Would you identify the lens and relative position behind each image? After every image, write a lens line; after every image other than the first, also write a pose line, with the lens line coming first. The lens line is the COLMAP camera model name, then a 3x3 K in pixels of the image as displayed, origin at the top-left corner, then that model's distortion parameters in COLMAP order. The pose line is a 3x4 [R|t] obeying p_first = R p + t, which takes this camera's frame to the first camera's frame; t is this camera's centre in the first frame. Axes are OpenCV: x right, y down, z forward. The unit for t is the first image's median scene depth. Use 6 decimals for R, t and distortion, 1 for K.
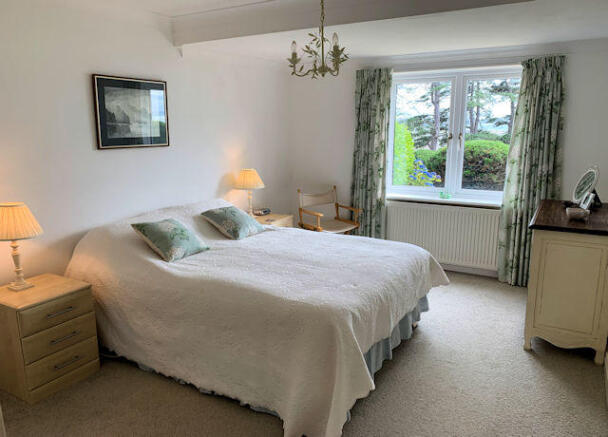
lens RADIAL K [[454.3, 0, 304.0], [0, 454.3, 218.5], [0, 0, 1]] dist [0.005505, -0.009810]
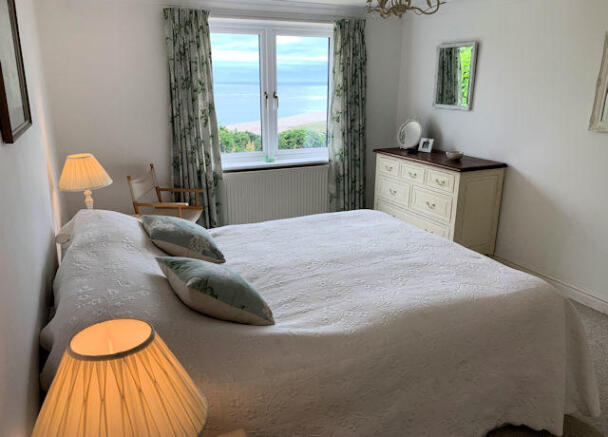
lens RADIAL K [[454.3, 0, 304.0], [0, 454.3, 218.5], [0, 0, 1]] dist [0.005505, -0.009810]
pose [[0.592741, -0.228020, 0.772441, -0.453696], [0.160992, 0.973274, 0.163766, -0.080358], [-0.789139, 0.027286, 0.613608, 0.403862]]
